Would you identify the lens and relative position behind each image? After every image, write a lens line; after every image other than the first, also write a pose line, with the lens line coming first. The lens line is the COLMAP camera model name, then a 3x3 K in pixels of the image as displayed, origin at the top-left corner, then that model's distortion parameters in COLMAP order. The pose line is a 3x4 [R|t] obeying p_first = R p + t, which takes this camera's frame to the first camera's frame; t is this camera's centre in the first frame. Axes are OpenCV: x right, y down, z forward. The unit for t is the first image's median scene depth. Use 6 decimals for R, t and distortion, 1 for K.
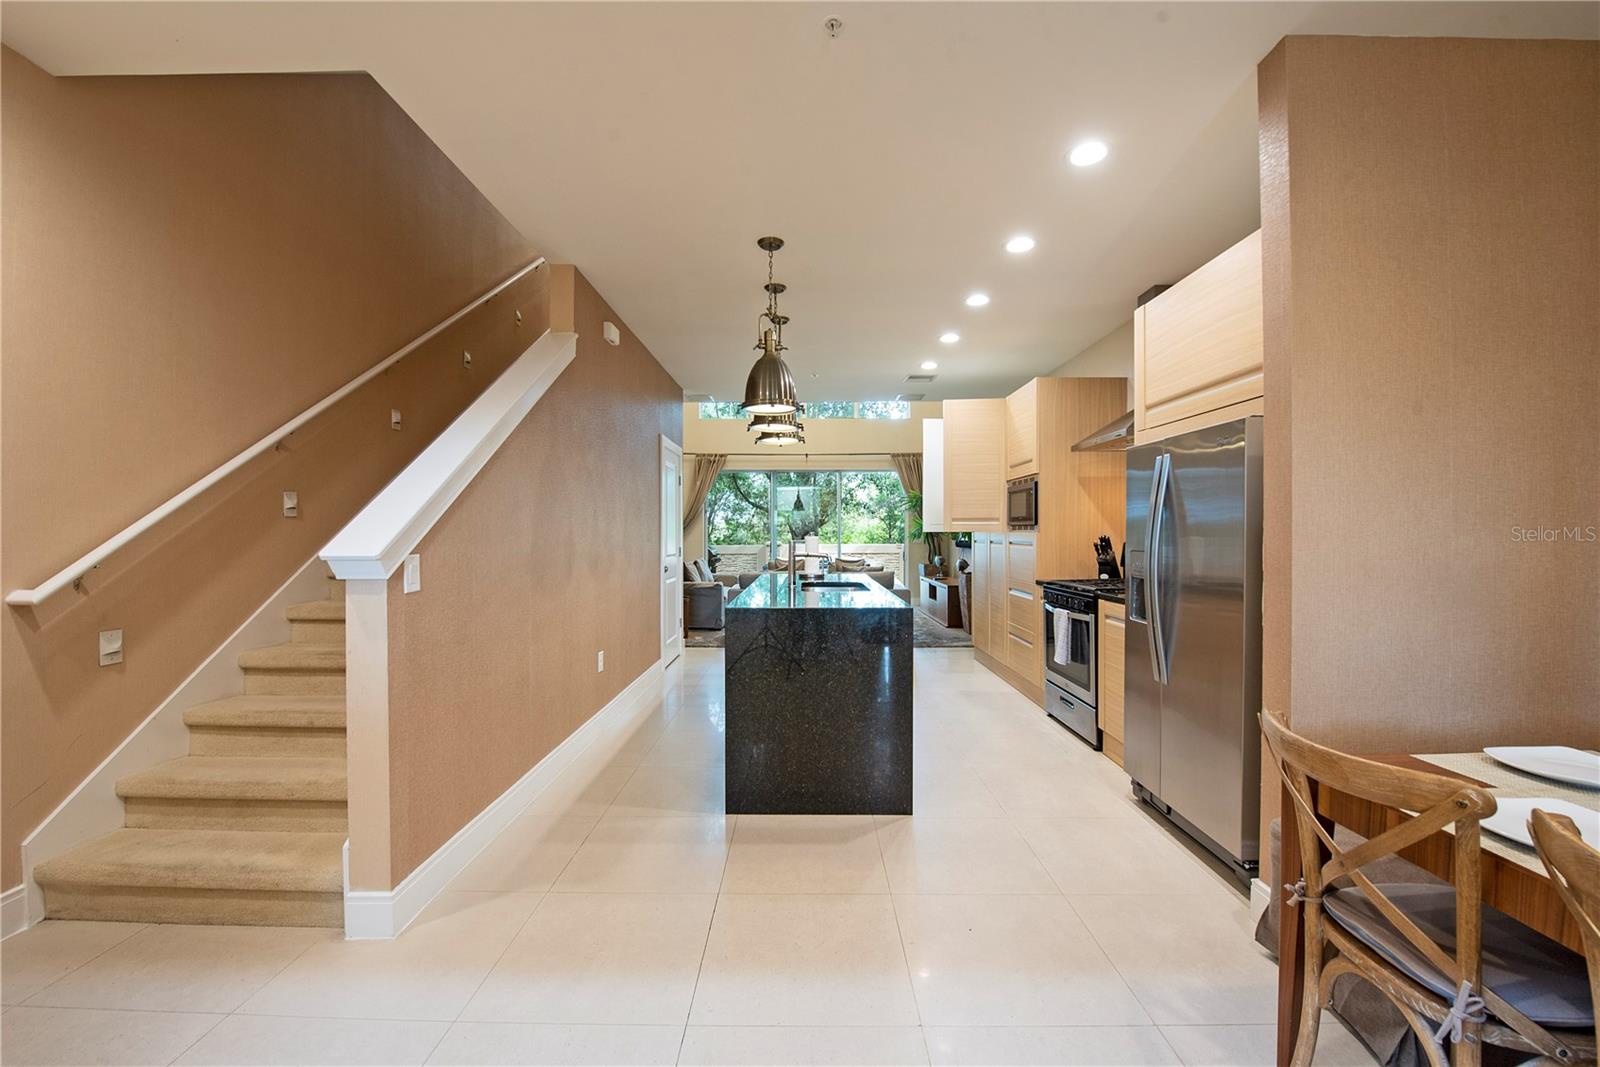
lens RADIAL K [[649.1, 0, 796.1], [0, 649.1, 532.1], [0, 0, 1]] dist [0.001817, 0.000149]
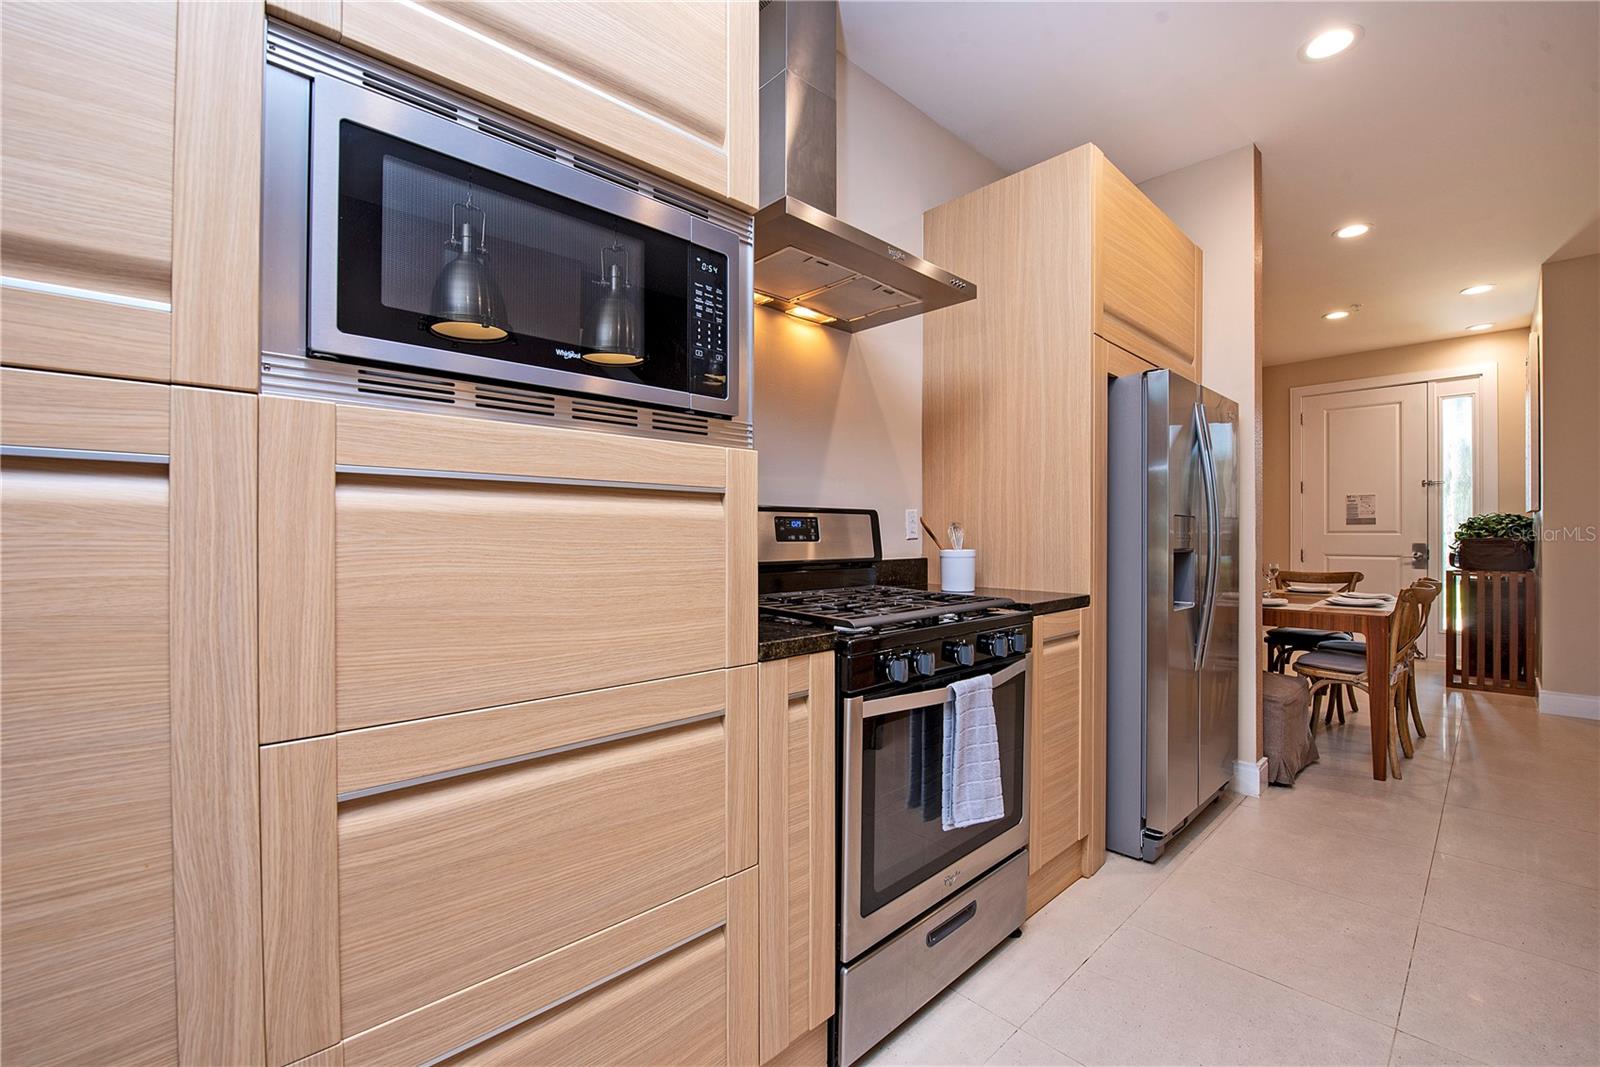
lens RADIAL K [[669.4, 0, 800.5], [0, 669.4, 535.9], [0, 0, 1]] dist [-0.015075, -0.000428]
pose [[-0.706455, -0.000842, 0.707757, 0.134130], [-0.002224, 0.999997, -0.001030, 0.024491], [-0.707754, -0.002302, -0.706455, 0.870114]]
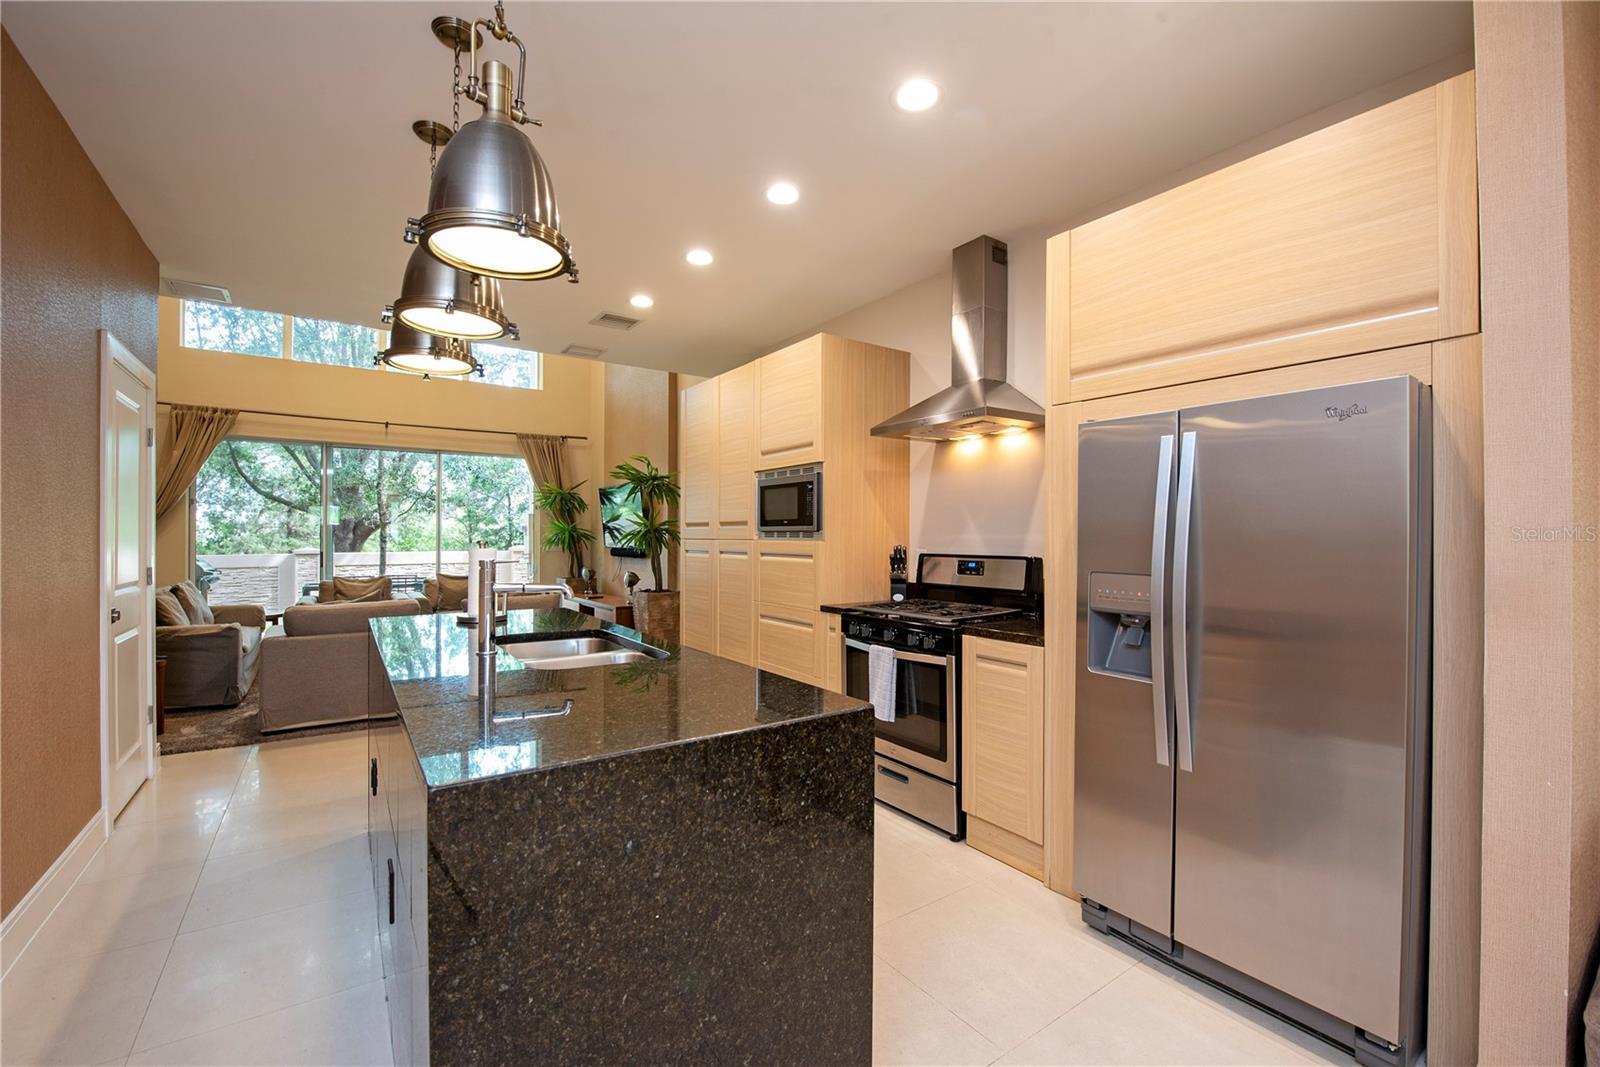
lens RADIAL K [[669.4, 0, 800.5], [0, 669.4, 535.9], [0, 0, 1]] dist [-0.015075, -0.000428]
pose [[0.809401, 0.004823, 0.587236, -0.072256], [-0.004917, 0.999987, -0.001436, -0.003296], [-0.587236, -0.001725, 0.809414, 0.294395]]
